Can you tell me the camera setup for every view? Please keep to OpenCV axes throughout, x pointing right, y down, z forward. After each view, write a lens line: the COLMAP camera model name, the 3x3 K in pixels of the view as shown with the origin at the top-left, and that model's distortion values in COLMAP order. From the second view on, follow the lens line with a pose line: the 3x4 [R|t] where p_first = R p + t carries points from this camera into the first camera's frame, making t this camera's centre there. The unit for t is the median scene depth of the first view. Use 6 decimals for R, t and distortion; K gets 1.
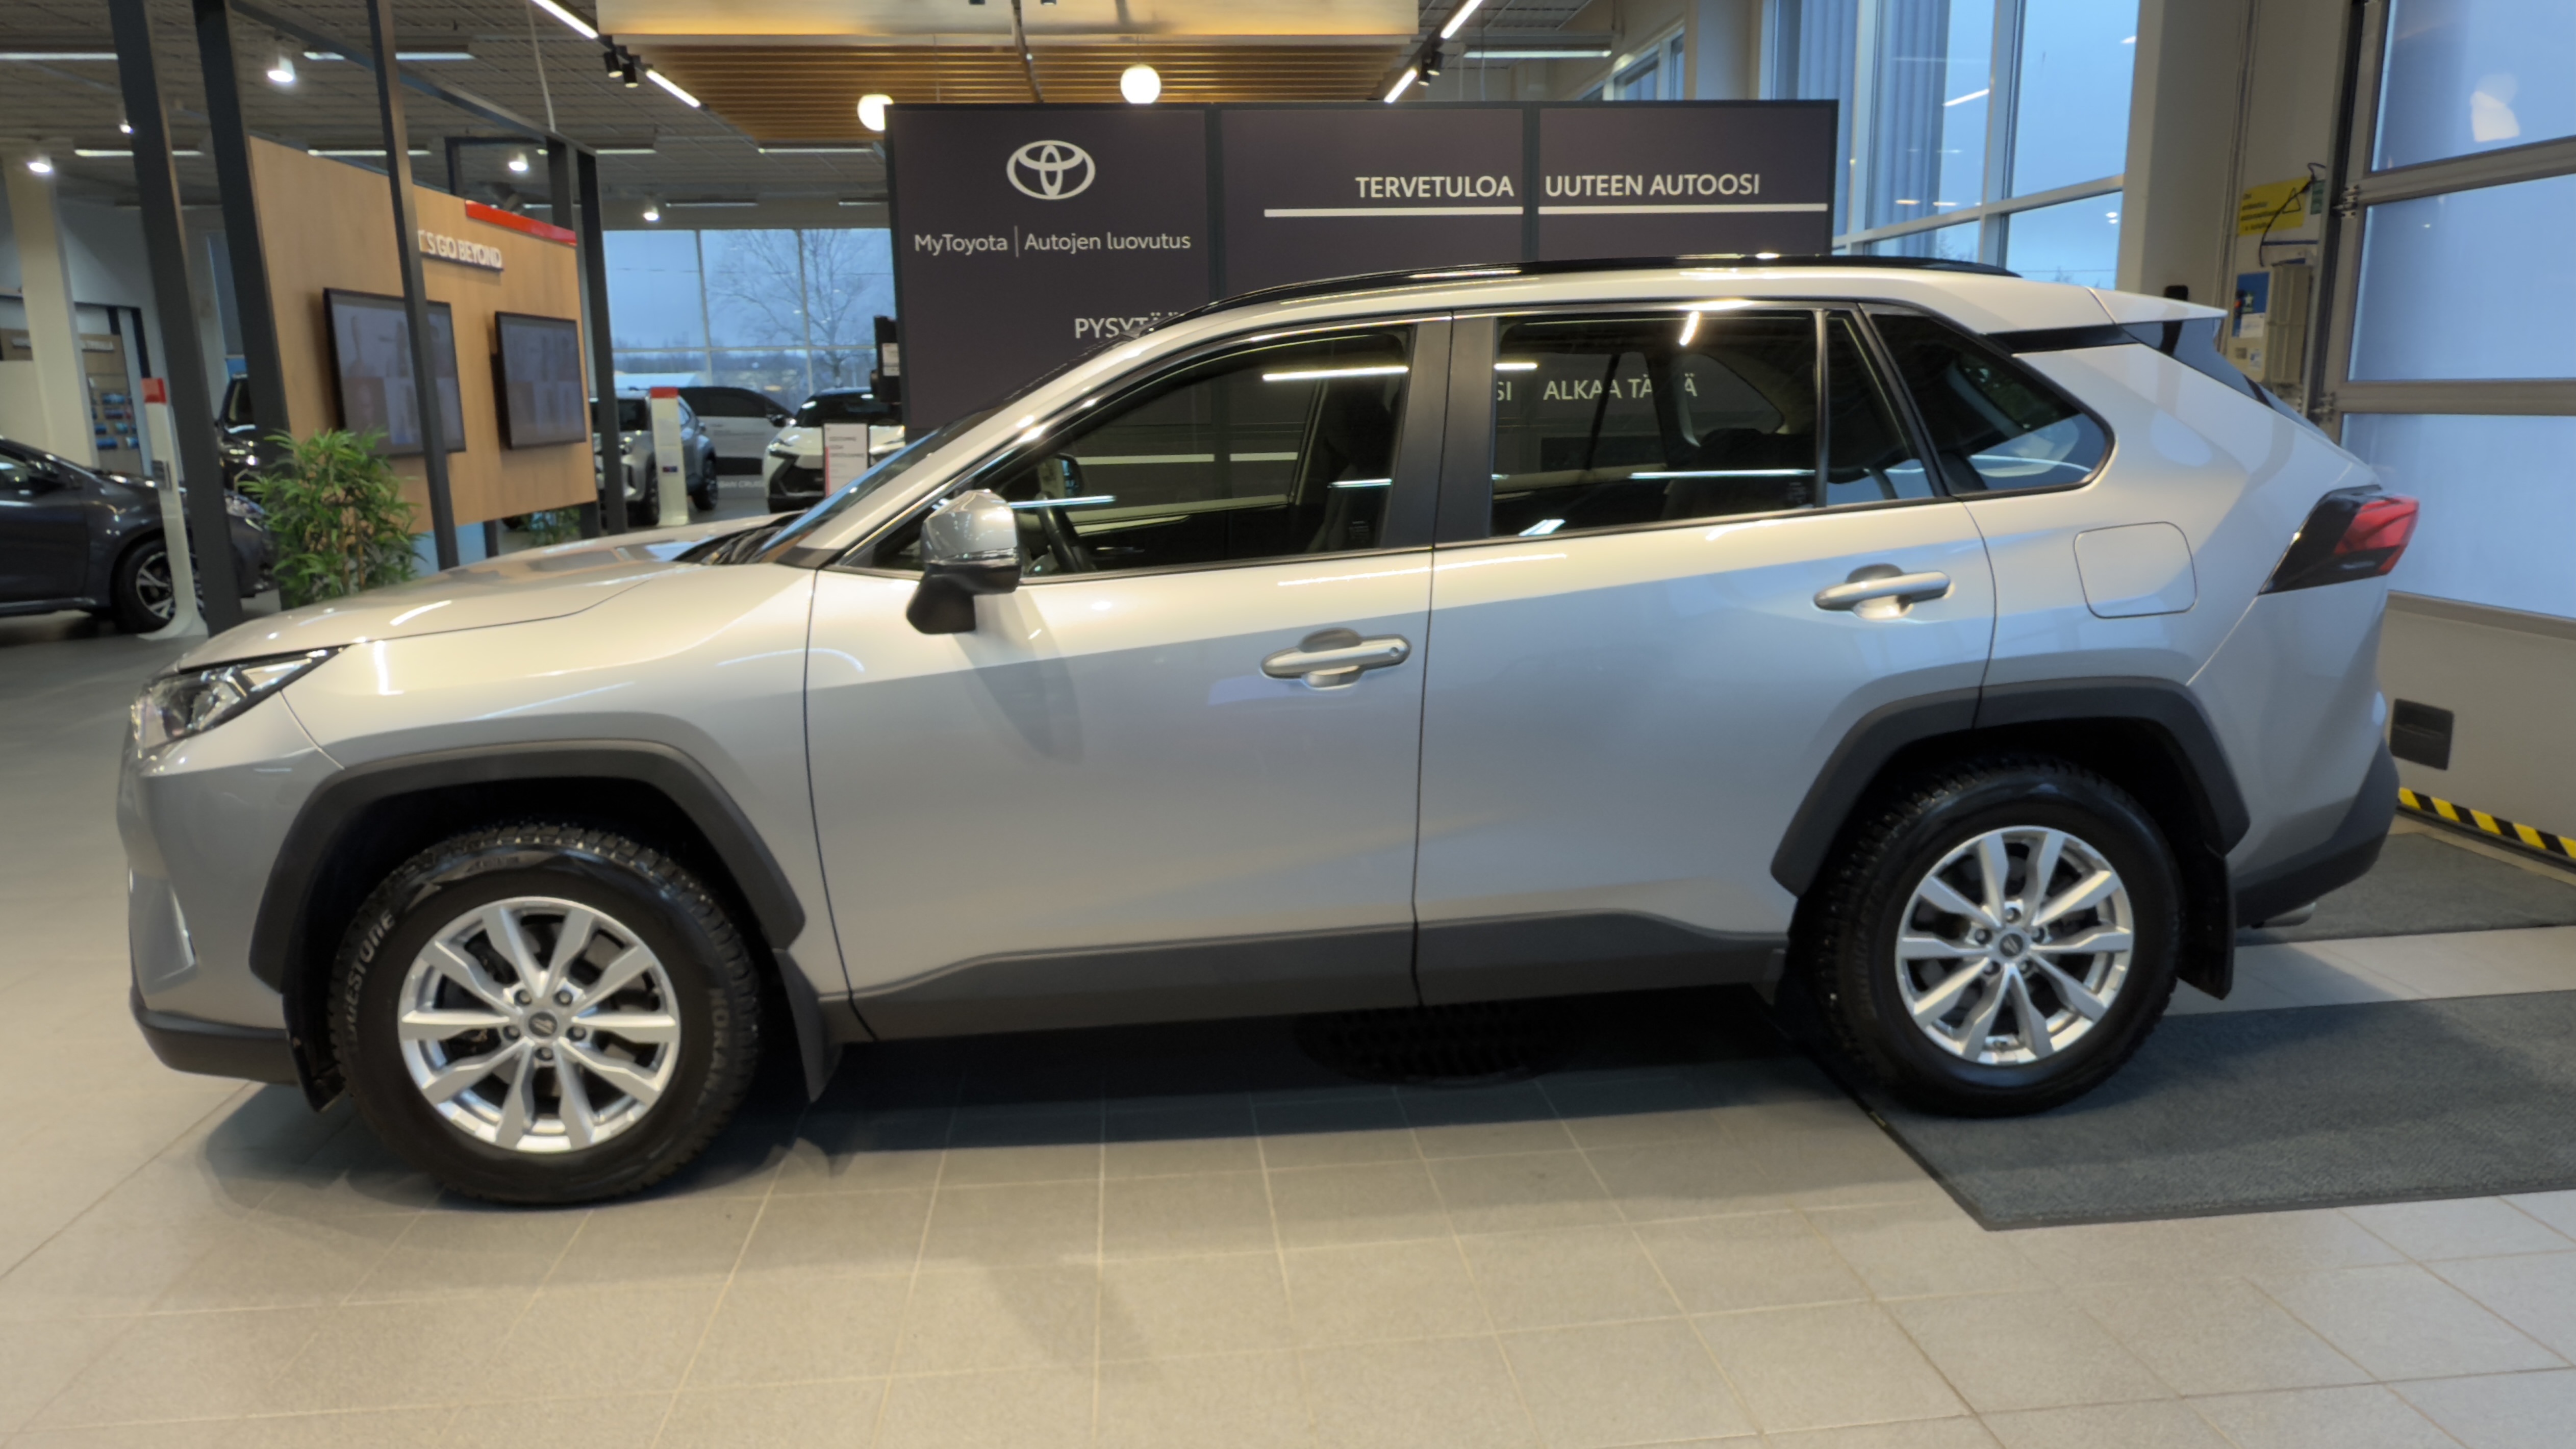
lens RADIAL K [[1646.2, 0, 1282.0], [0, 1646.2, 738.0], [0, 0, 1]] dist [-0.001780, 0.000841]
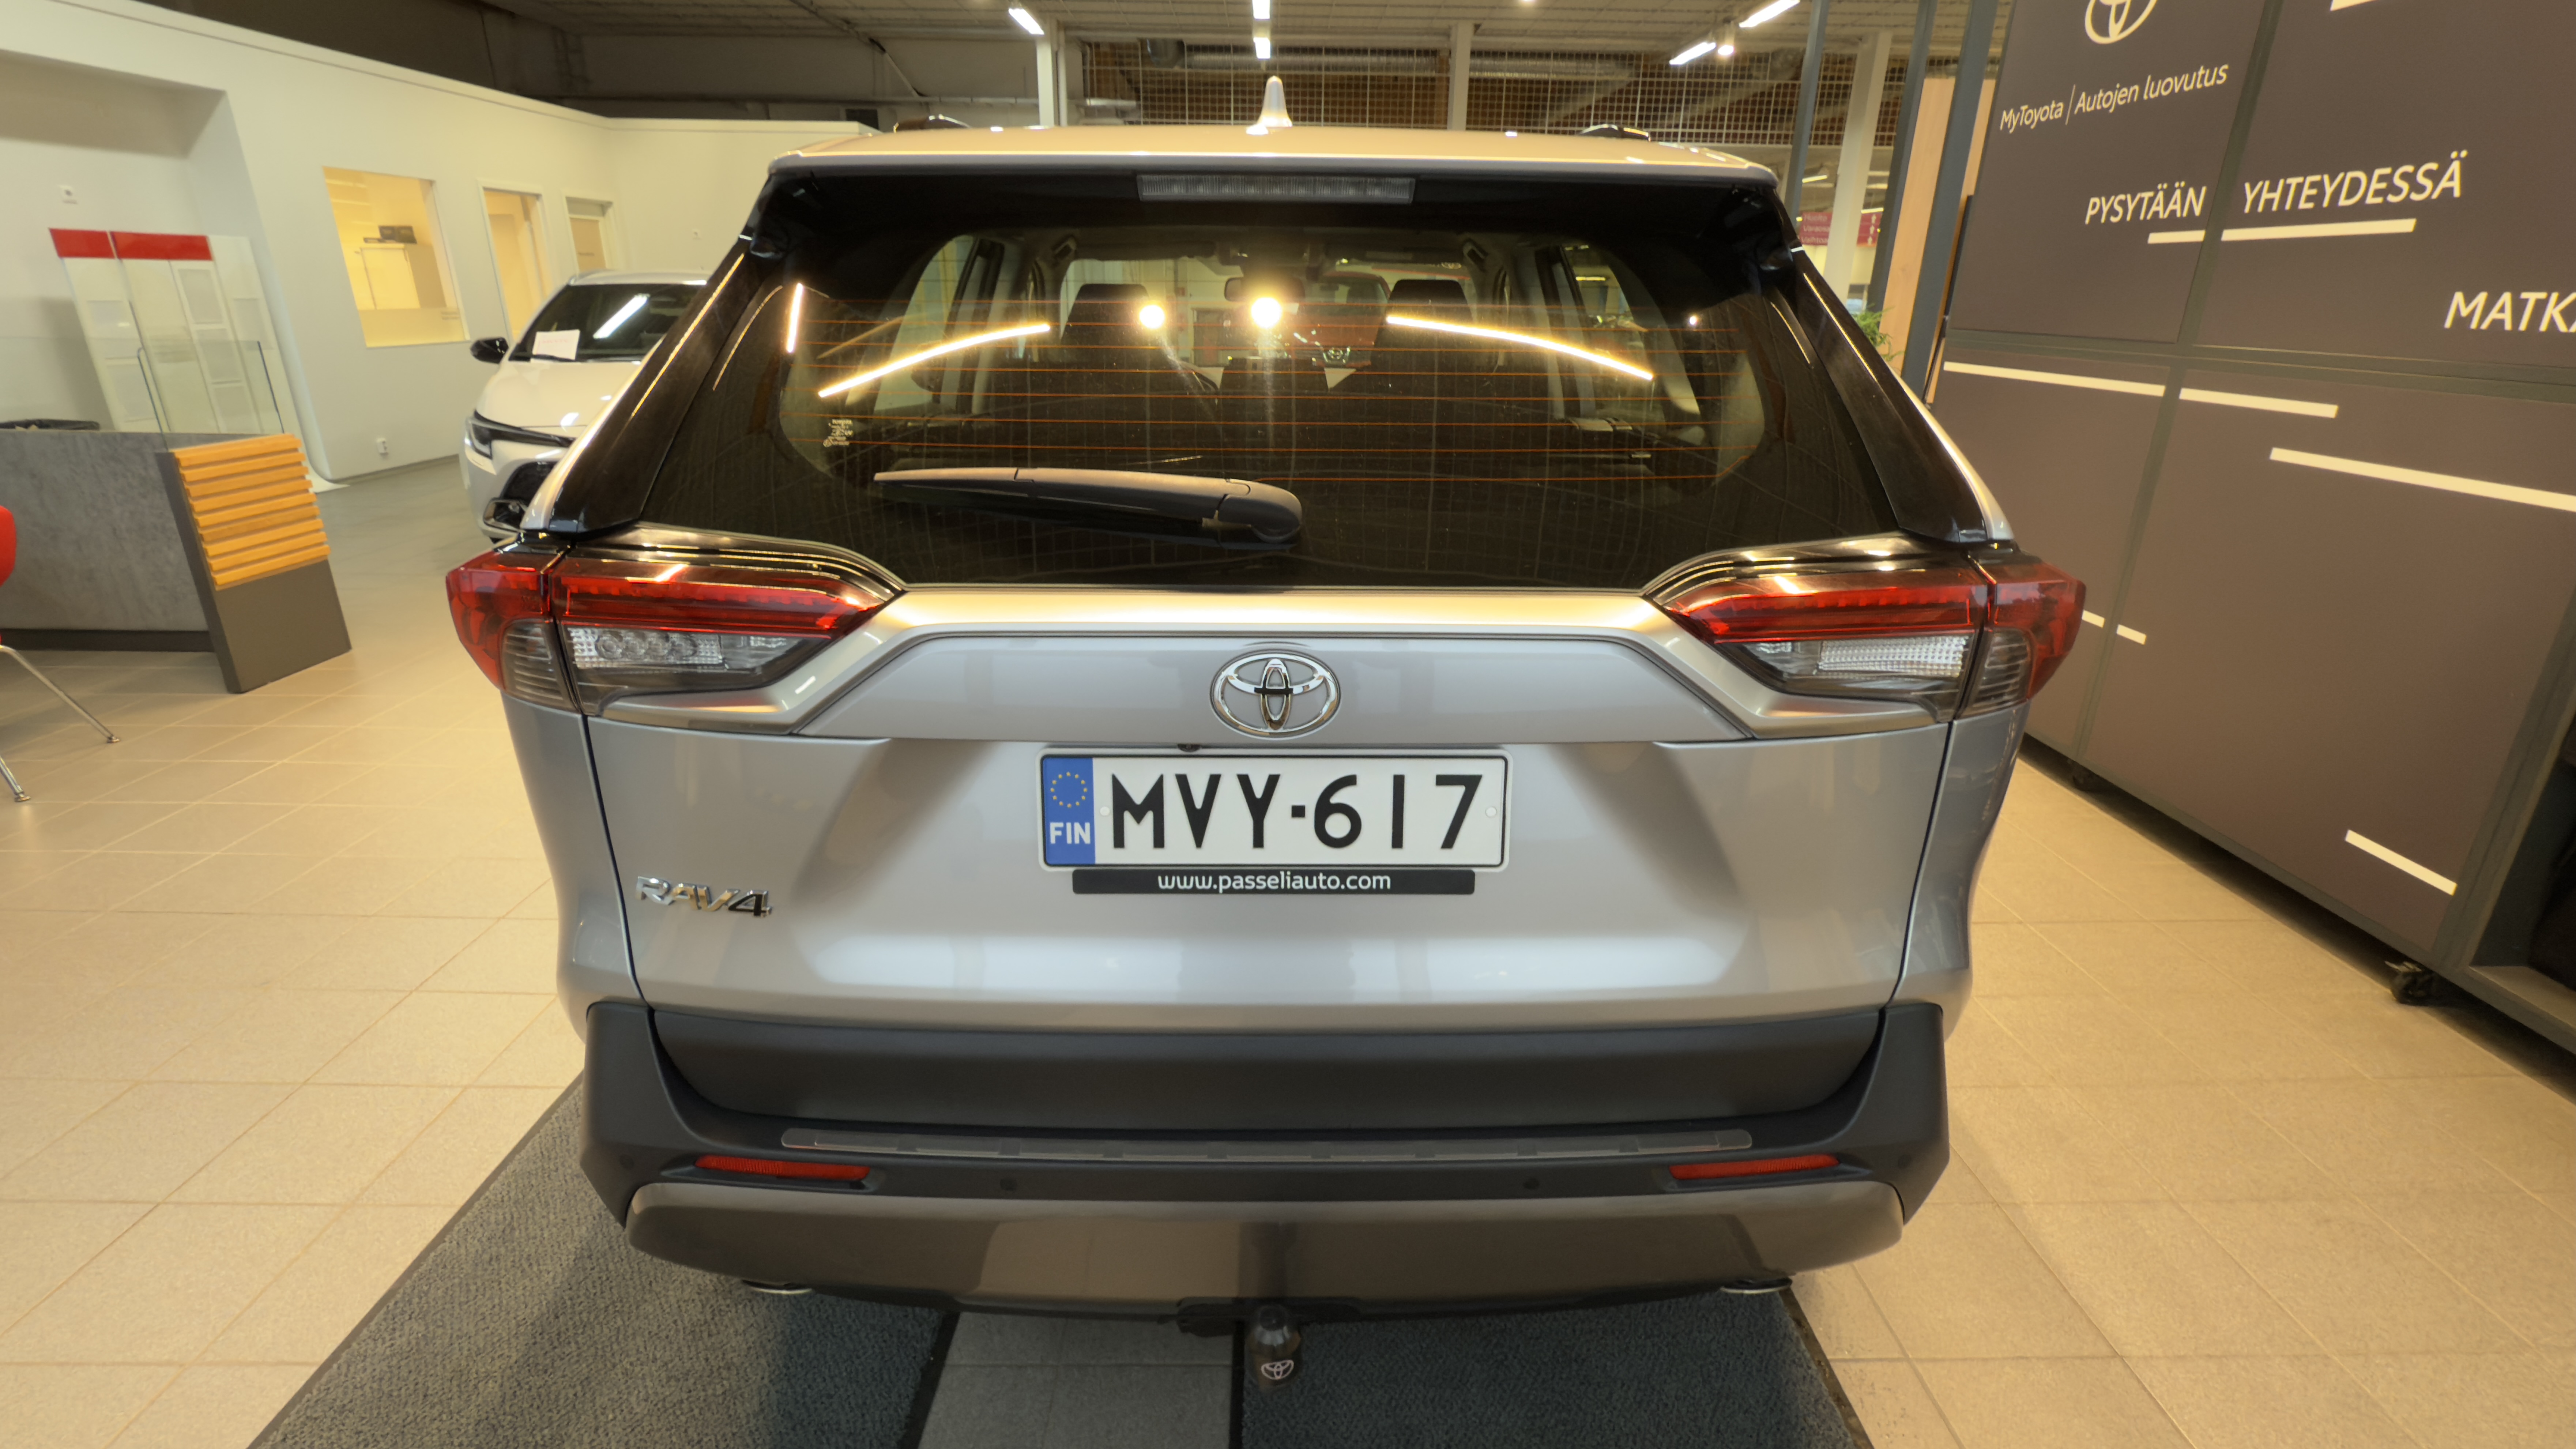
lens RADIAL K [[1184.4, 0, 1280.8], [0, 1184.4, 712.1], [0, 0, 1]] dist [-0.001533, 0.000109]
pose [[-0.106284, 0.355304, -0.928689, 0.553921], [-0.214540, 0.903786, 0.370329, -0.159082], [0.970915, 0.238601, -0.019831, 0.696843]]
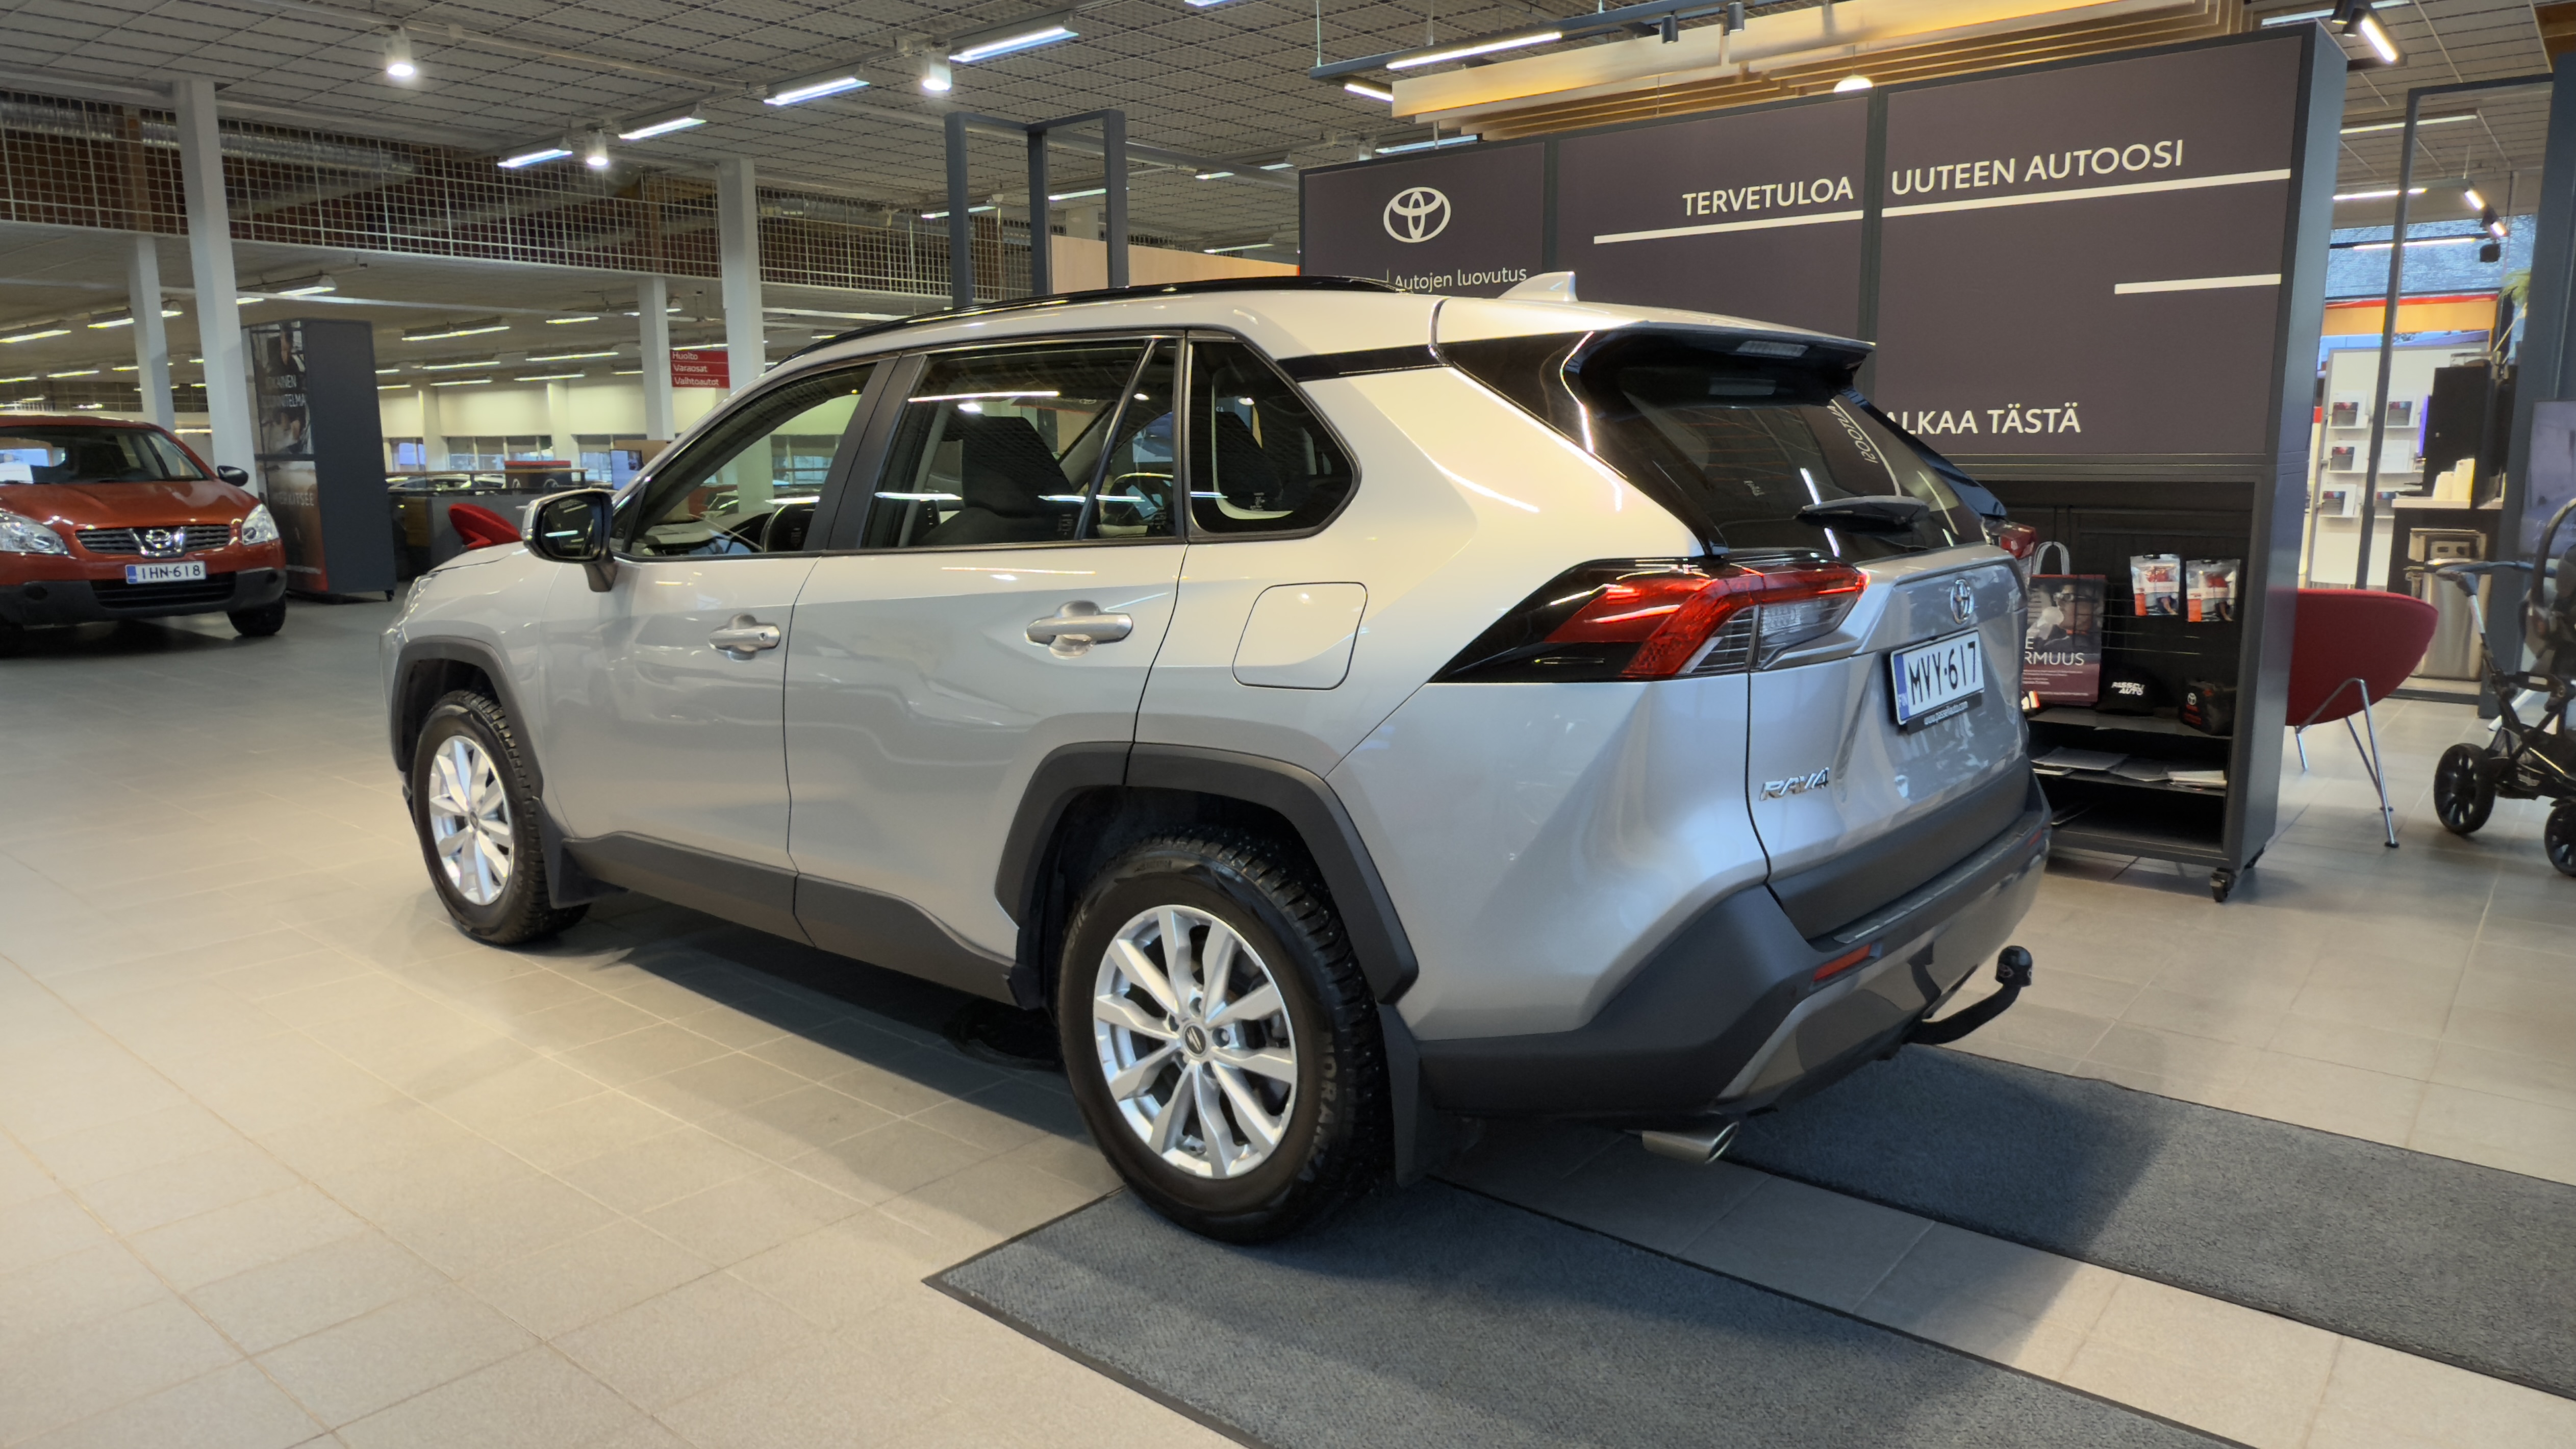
lens RADIAL K [[1646.2, 0, 1286.9], [0, 1646.2, 716.7], [0, 0, 1]] dist [-0.001780, 0.000841]
pose [[0.699029, 0.131485, -0.702901, 0.591759], [-0.152399, 0.987761, 0.033211, -0.046297], [0.698665, 0.083906, 0.710512, 0.210046]]
